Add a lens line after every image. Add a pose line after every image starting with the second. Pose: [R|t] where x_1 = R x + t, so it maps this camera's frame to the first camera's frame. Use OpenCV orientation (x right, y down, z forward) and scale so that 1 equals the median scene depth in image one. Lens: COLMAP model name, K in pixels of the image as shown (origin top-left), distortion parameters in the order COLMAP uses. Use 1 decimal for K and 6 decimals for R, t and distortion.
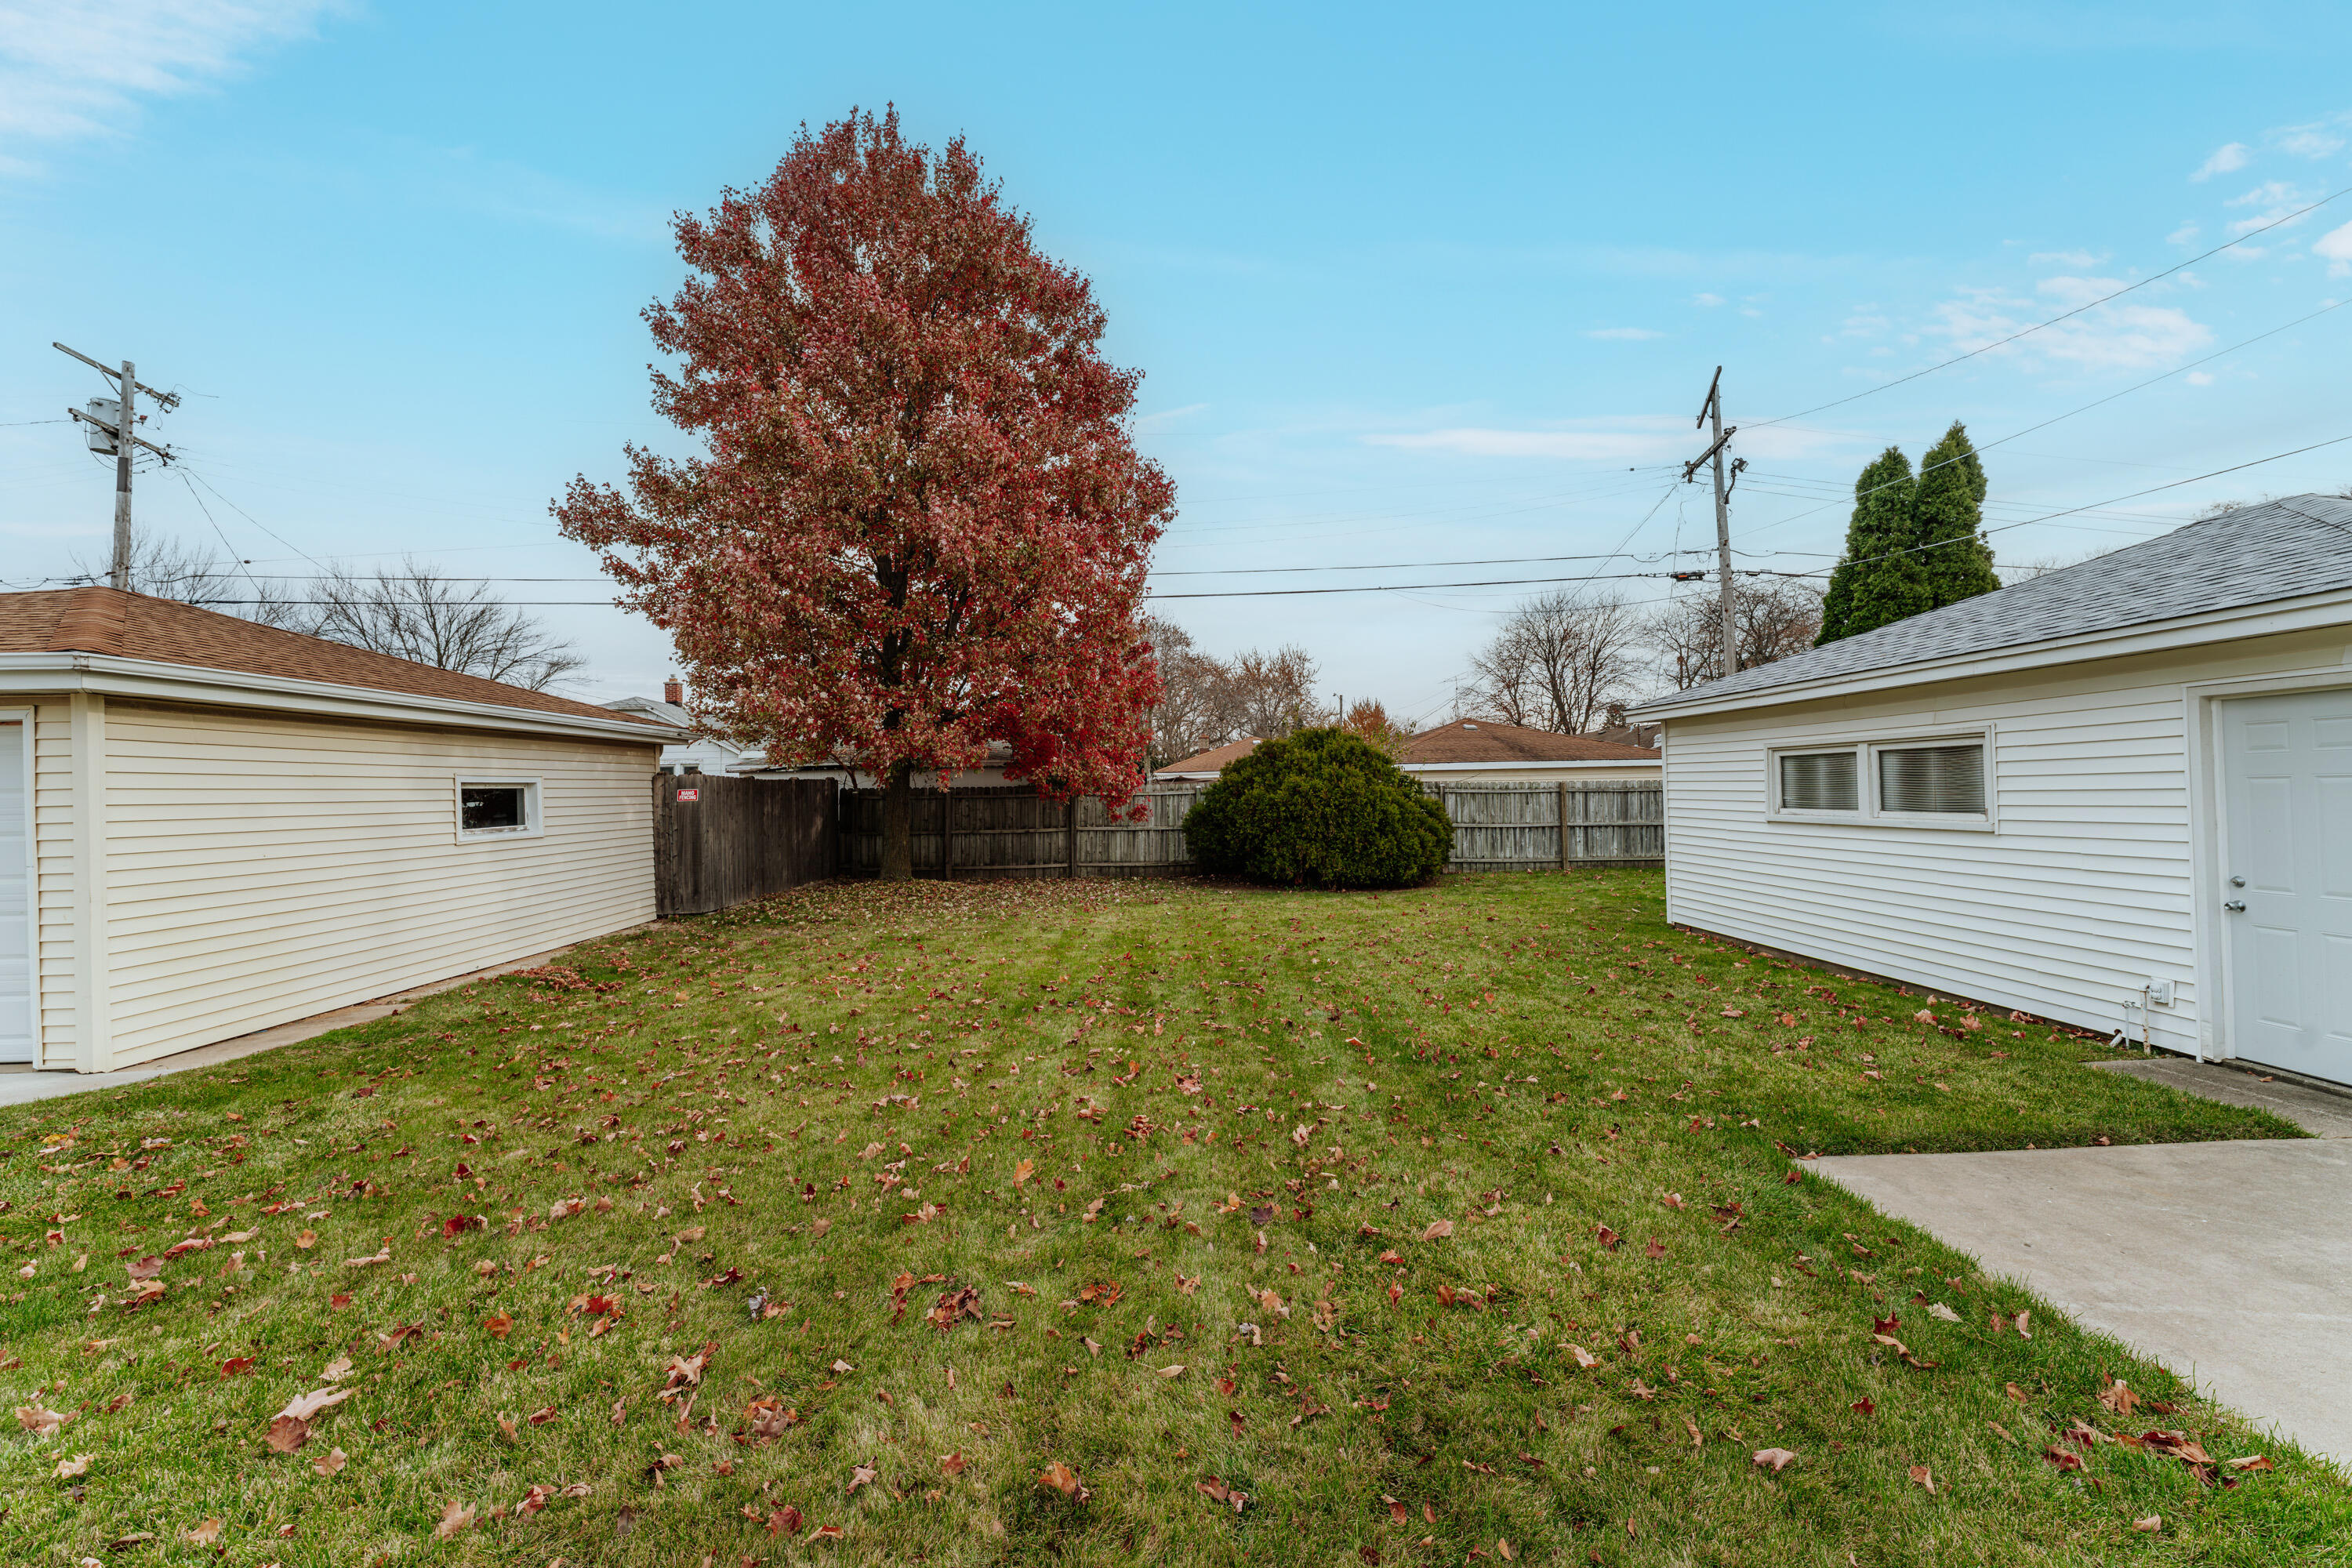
lens RADIAL K [[936.3, 0, 1170.6], [0, 936.3, 774.6], [0, 0, 1]] dist [0.000520, 0.000161]
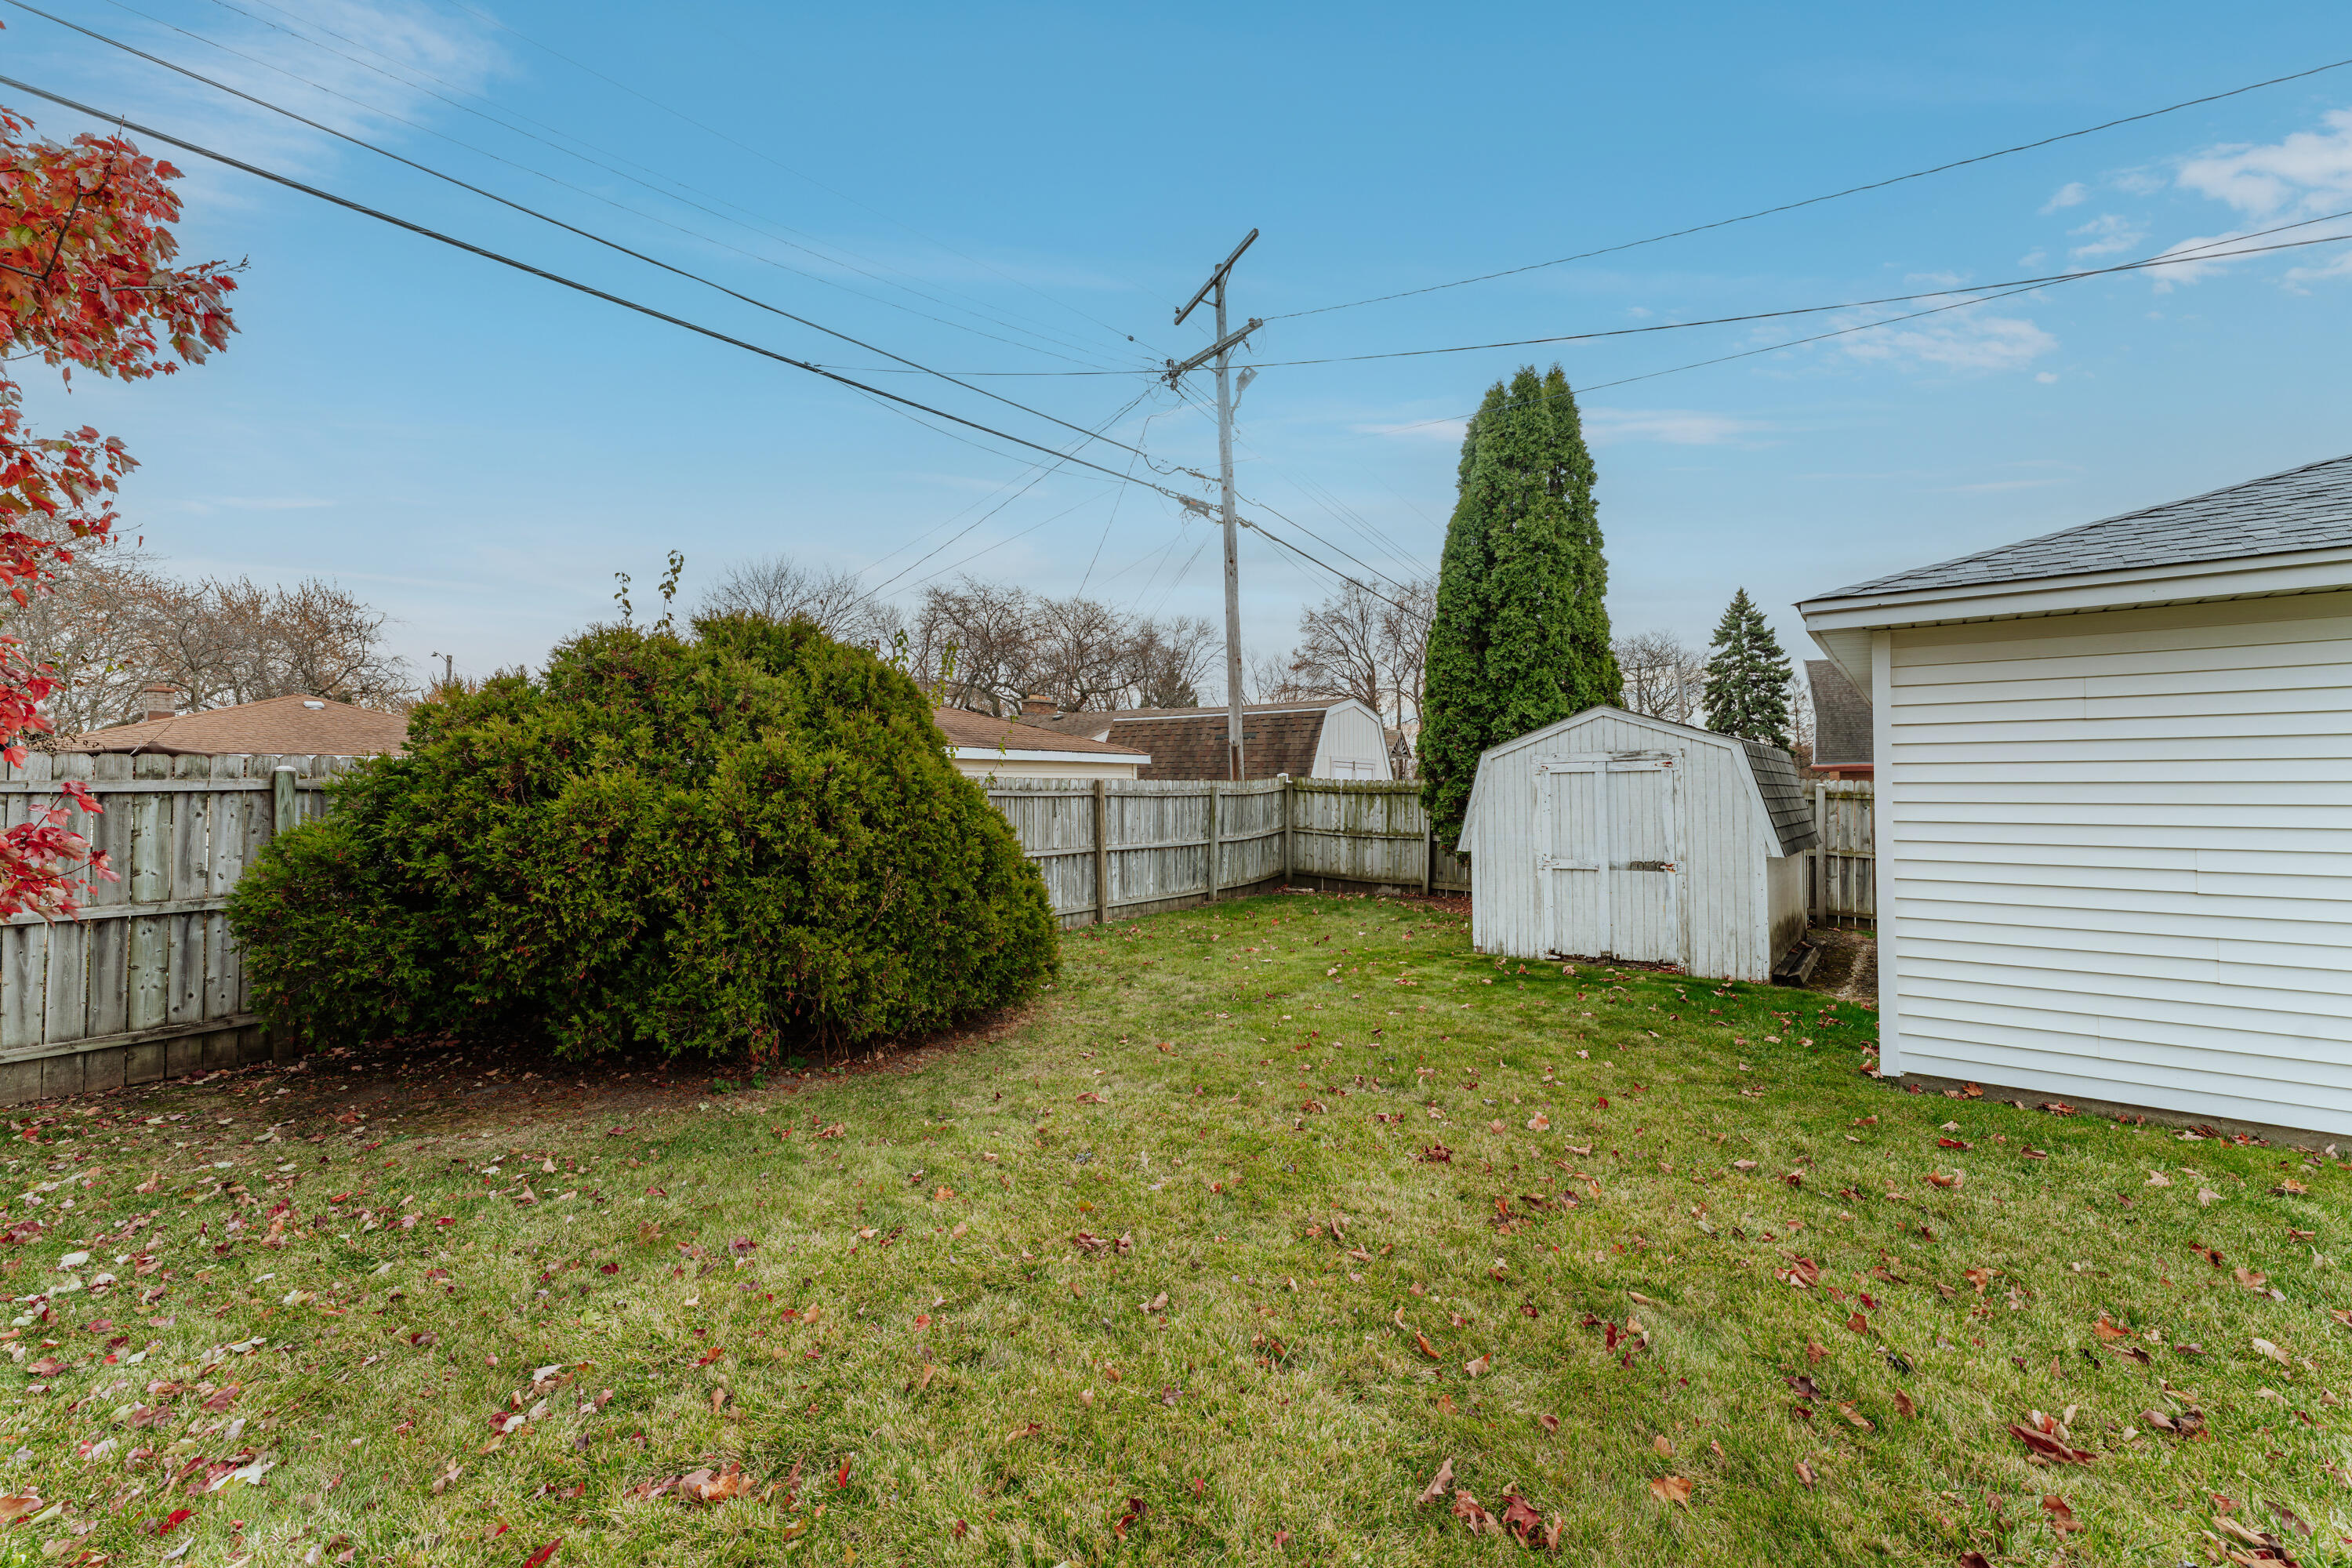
lens RADIAL K [[939.0, 0, 1176.0], [0, 939.0, 784.0], [0, 0, 1]] dist [0.000827, 0.000106]
pose [[0.631445, 0.019575, 0.775174, -0.030393], [-0.017730, 0.999784, -0.010804, 0.018282], [-0.775218, -0.006922, 0.631656, 0.637999]]
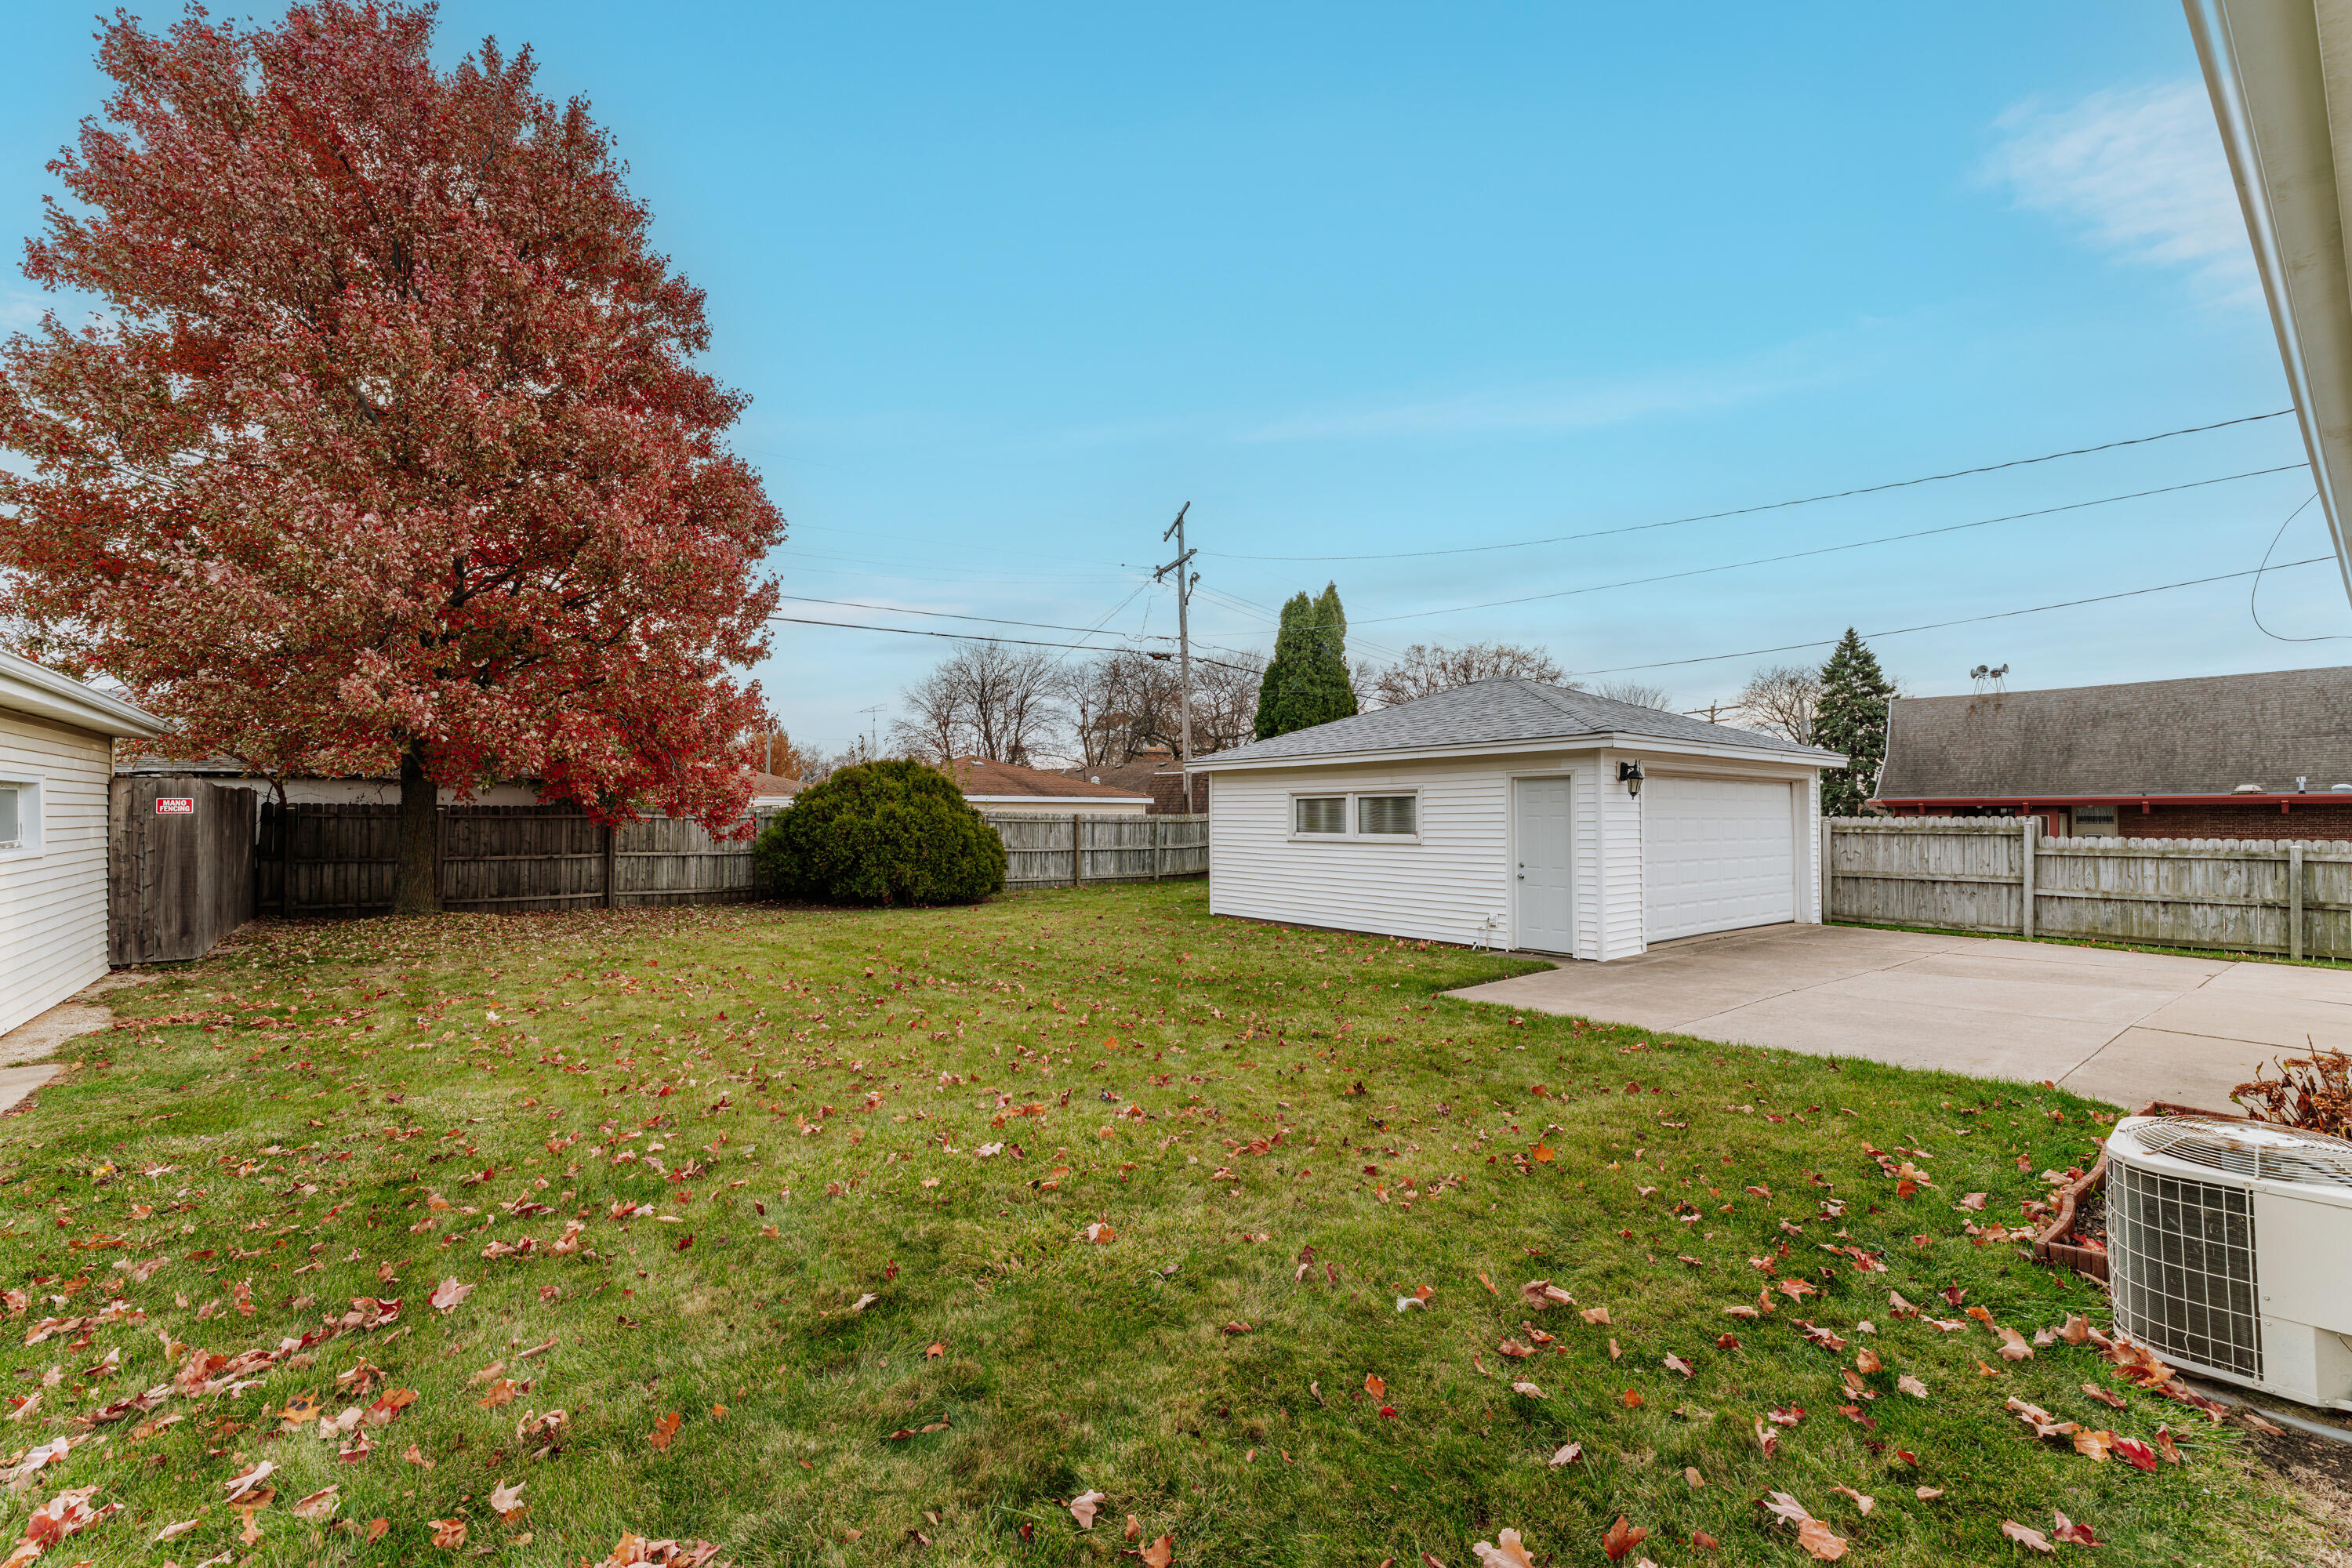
lens RADIAL K [[971.6, 0, 1176.0], [0, 971.6, 784.0], [0, 0, 1]] dist [0.000168, 0.000014]
pose [[0.802609, 0.039496, 0.595196, -0.255734], [-0.025461, 0.999165, -0.031968, 0.006691], [-0.595961, 0.010504, 0.802944, -0.096752]]
